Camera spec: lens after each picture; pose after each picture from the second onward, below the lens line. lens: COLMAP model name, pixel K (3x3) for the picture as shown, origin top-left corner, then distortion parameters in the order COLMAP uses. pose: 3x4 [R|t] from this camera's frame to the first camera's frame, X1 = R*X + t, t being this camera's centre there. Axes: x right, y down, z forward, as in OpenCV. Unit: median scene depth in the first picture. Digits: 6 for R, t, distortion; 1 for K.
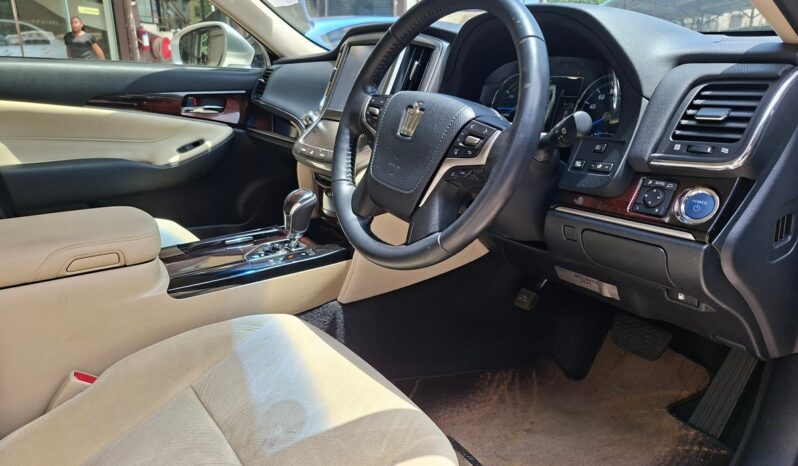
lens RADIAL K [[570.5, 0, 399.0], [0, 570.5, 233.0], [0, 0, 1]] dist [0.085191, -0.095256]
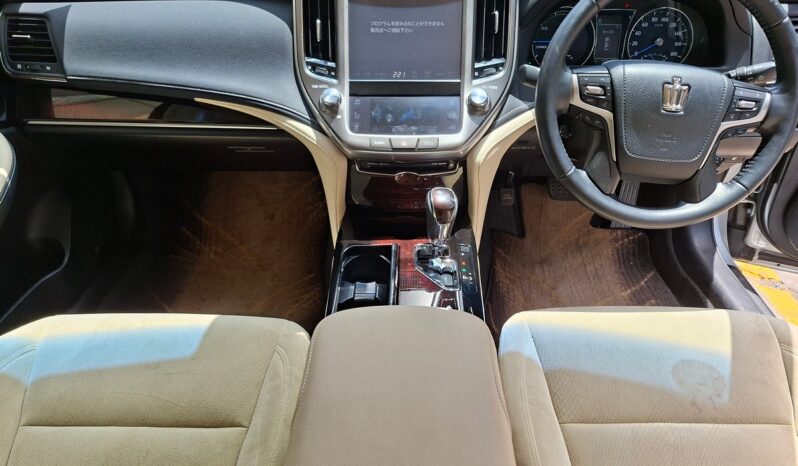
lens RADIAL K [[570.5, 0, 399.0], [0, 570.5, 233.0], [0, 0, 1]] dist [0.085191, -0.095256]
pose [[0.561727, -0.459510, 0.687978, -1.257459], [0.227021, 0.885263, 0.405919, -0.583271], [-0.795565, -0.071831, 0.601595, 0.806516]]
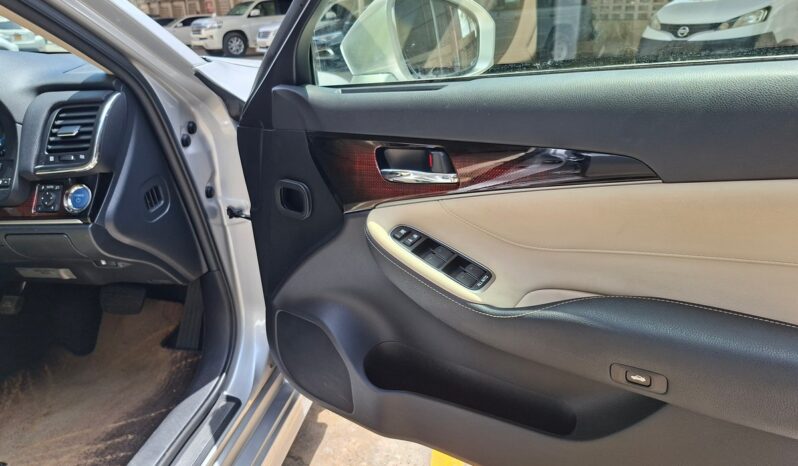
lens RADIAL K [[570.5, 0, 399.0], [0, 570.5, 233.0], [0, 0, 1]] dist [0.085191, -0.095256]
pose [[0.708475, -0.285235, 0.645526, 0.127054], [0.251182, 0.956704, 0.147057, 0.018780], [-0.659523, 0.057959, 0.749447, -0.494468]]
